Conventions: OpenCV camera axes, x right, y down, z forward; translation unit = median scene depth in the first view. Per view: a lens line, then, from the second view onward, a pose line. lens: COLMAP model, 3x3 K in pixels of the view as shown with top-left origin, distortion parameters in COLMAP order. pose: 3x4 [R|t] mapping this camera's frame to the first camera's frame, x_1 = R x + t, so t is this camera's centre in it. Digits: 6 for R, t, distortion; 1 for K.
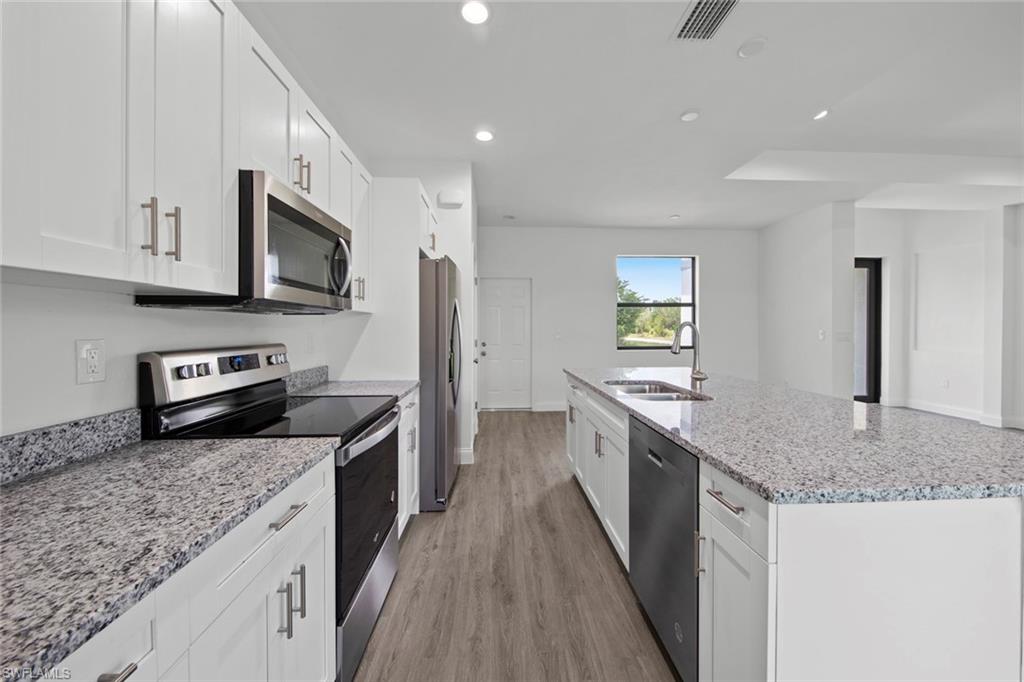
lens RADIAL K [[388.0, 0, 512.9], [0, 388.0, 334.5], [0, 0, 1]] dist [-0.001205, -0.000198]
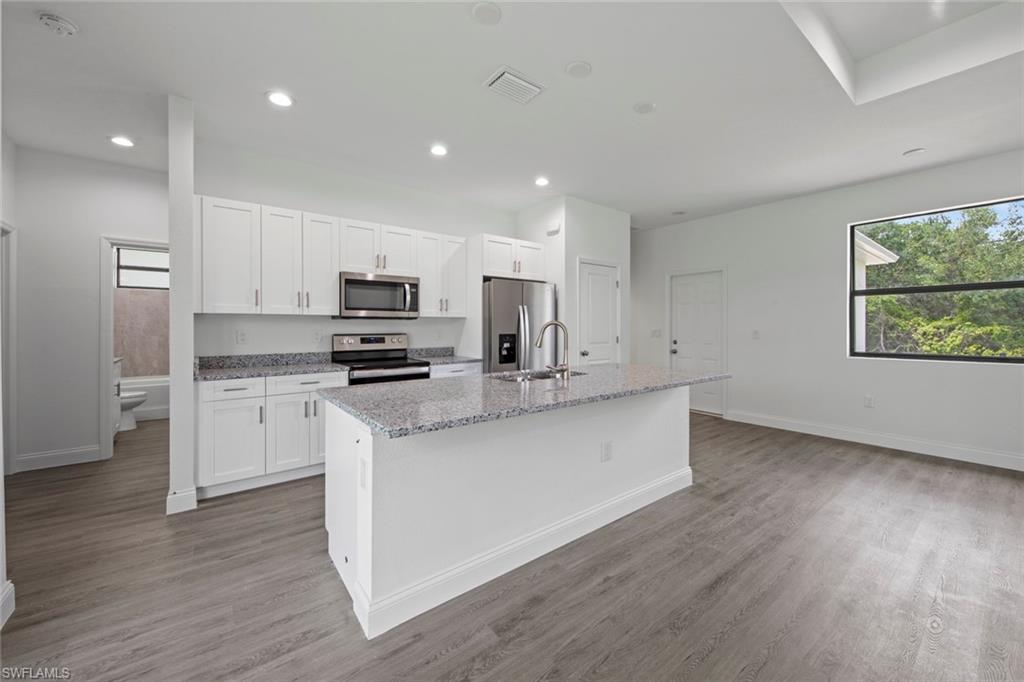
lens RADIAL K [[403.9, 0, 515.7], [0, 403.9, 328.3], [0, 0, 1]] dist [0.029638, -0.000114]
pose [[0.590592, 0.005511, -0.806951, 0.694041], [-0.012790, 0.999915, -0.002531, -0.003361], [0.806869, 0.011815, 0.590613, 0.073223]]
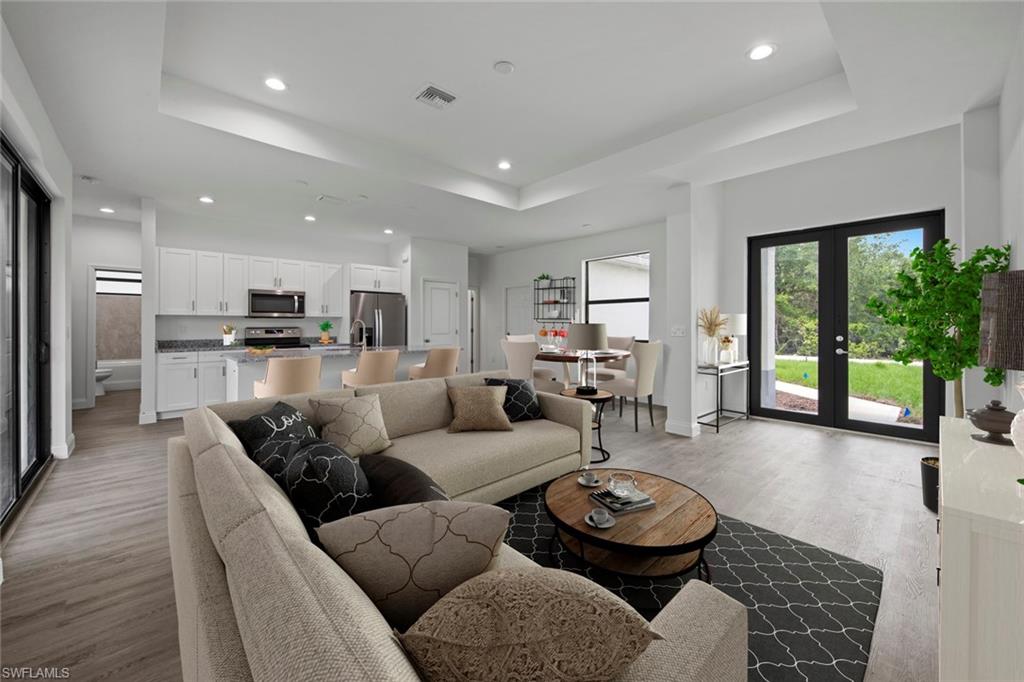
lens RADIAL K [[403.9, 0, 515.7], [0, 403.9, 328.3], [0, 0, 1]] dist [0.029638, -0.000114]
pose [[0.618513, 0.002860, -0.785770, 1.461745], [-0.008024, 0.999964, -0.002676, 0.010967], [0.785734, 0.007960, 0.618513, 0.131044]]
